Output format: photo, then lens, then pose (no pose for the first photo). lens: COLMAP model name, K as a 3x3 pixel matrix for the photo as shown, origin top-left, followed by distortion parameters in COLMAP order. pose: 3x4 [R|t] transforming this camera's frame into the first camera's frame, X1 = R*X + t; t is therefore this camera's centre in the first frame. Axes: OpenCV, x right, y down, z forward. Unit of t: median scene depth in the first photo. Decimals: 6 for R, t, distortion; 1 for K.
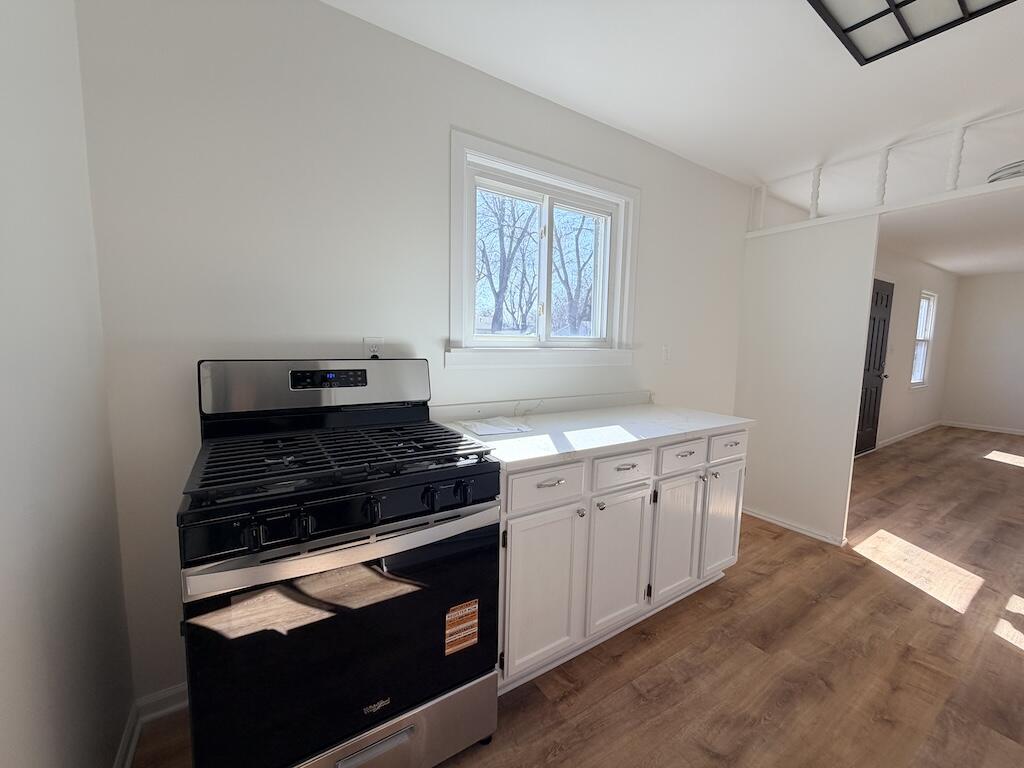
lens RADIAL K [[408.1, 0, 509.7], [0, 408.1, 384.7], [0, 0, 1]] dist [-0.002351, 0.000984]
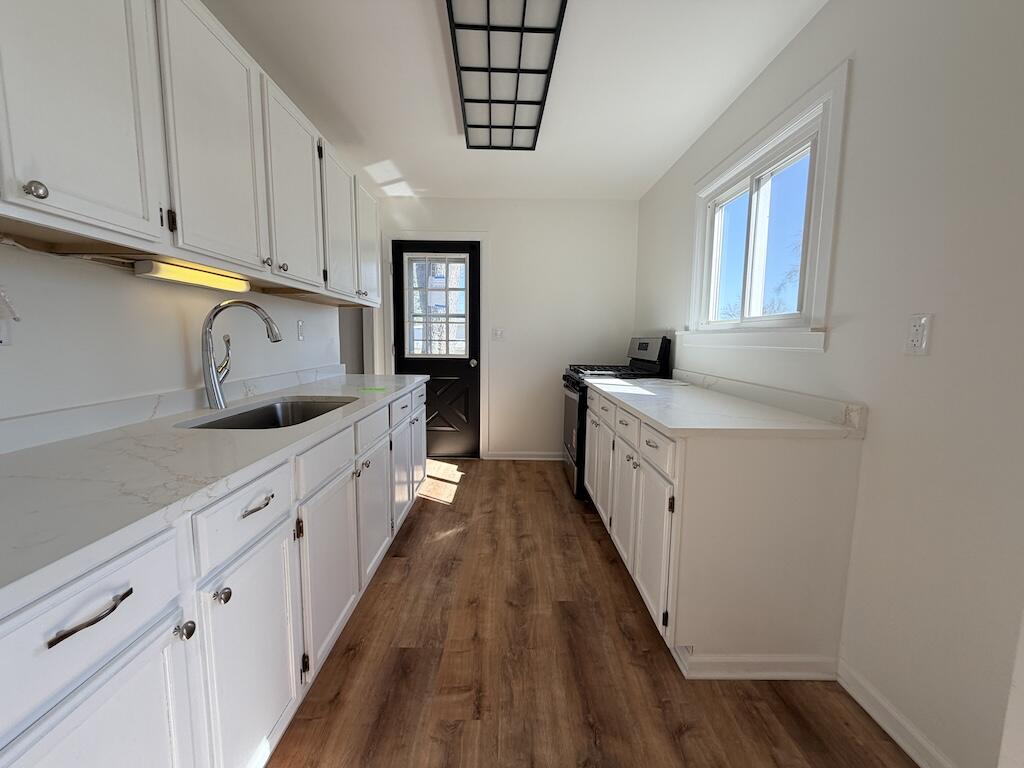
lens RADIAL K [[408.1, 0, 510.3], [0, 408.1, 383.4], [0, 0, 1]] dist [-0.002351, 0.000984]
pose [[-0.542318, 0.067444, -0.837462, 1.766256], [-0.108931, 0.982715, 0.149682, -0.070283], [0.833082, 0.172401, -0.525597, 1.541544]]
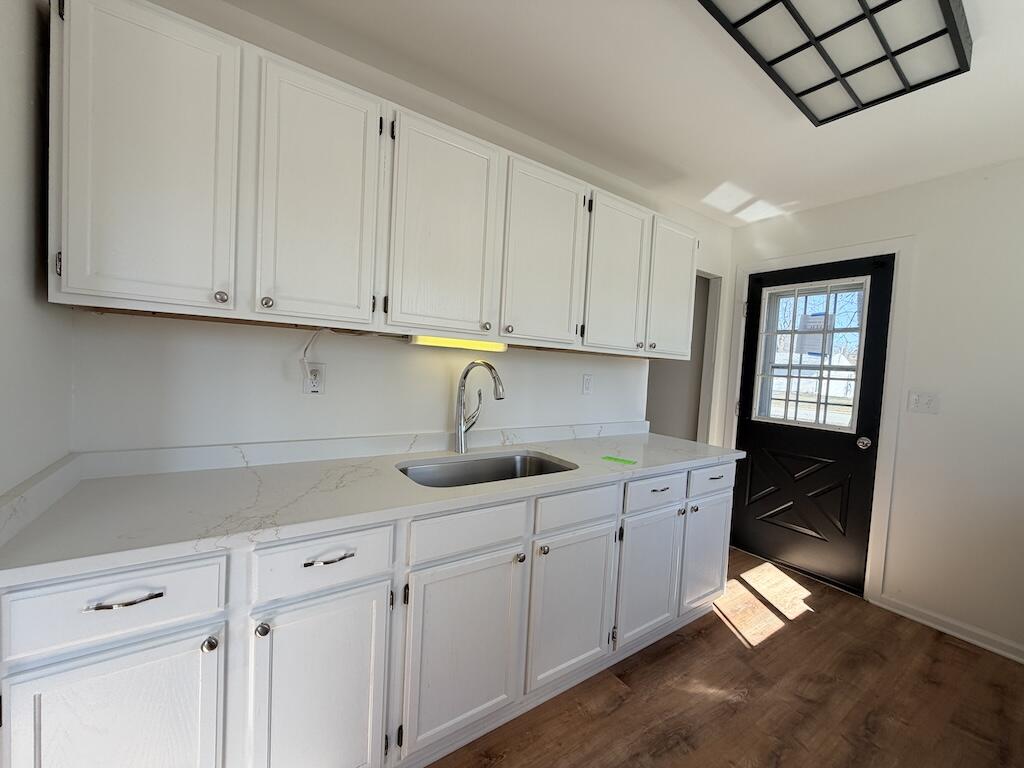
lens RADIAL K [[408.1, 0, 509.4], [0, 408.1, 383.1], [0, 0, 1]] dist [-0.002351, 0.000984]
pose [[-0.997342, -0.070989, -0.016420, 1.212866], [-0.072641, 0.986319, 0.147982, -0.158266], [0.005690, 0.148782, -0.988854, 1.548722]]
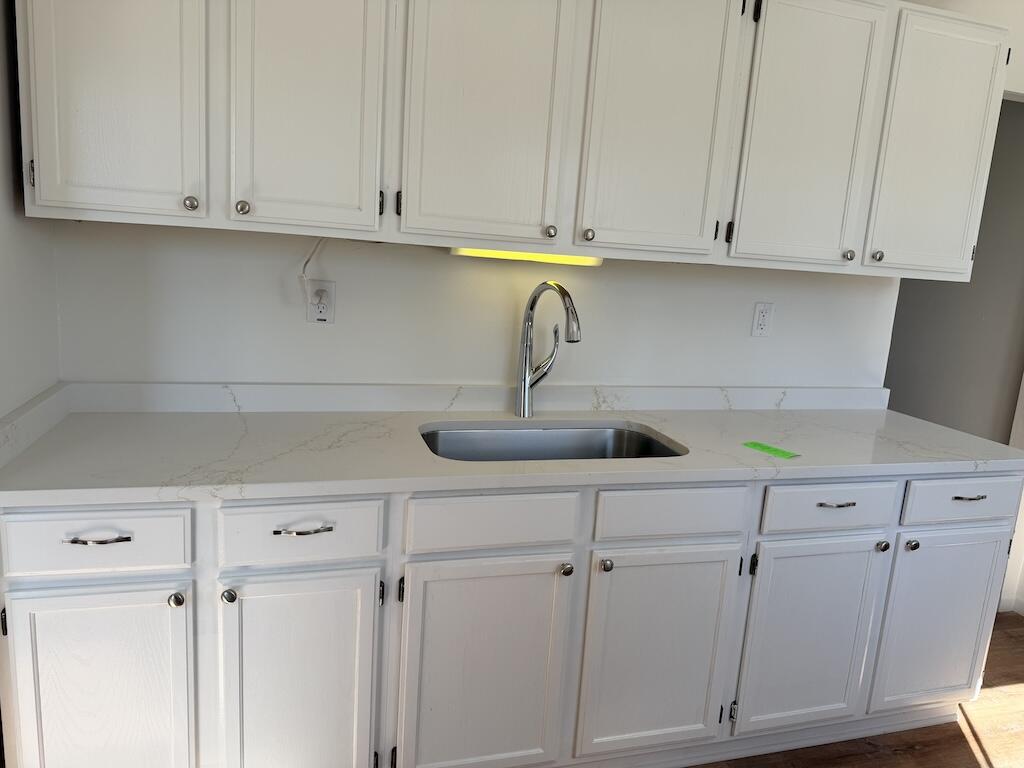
lens RADIAL K [[722.5, 0, 513.9], [0, 722.5, 382.3], [0, 0, 1]] dist [0.035994, -0.046226]
pose [[-0.953423, -0.135321, 0.269580, 0.967487], [-0.054699, 0.956468, 0.286665, -0.241982], [-0.296637, 0.258567, -0.919320, 1.695625]]
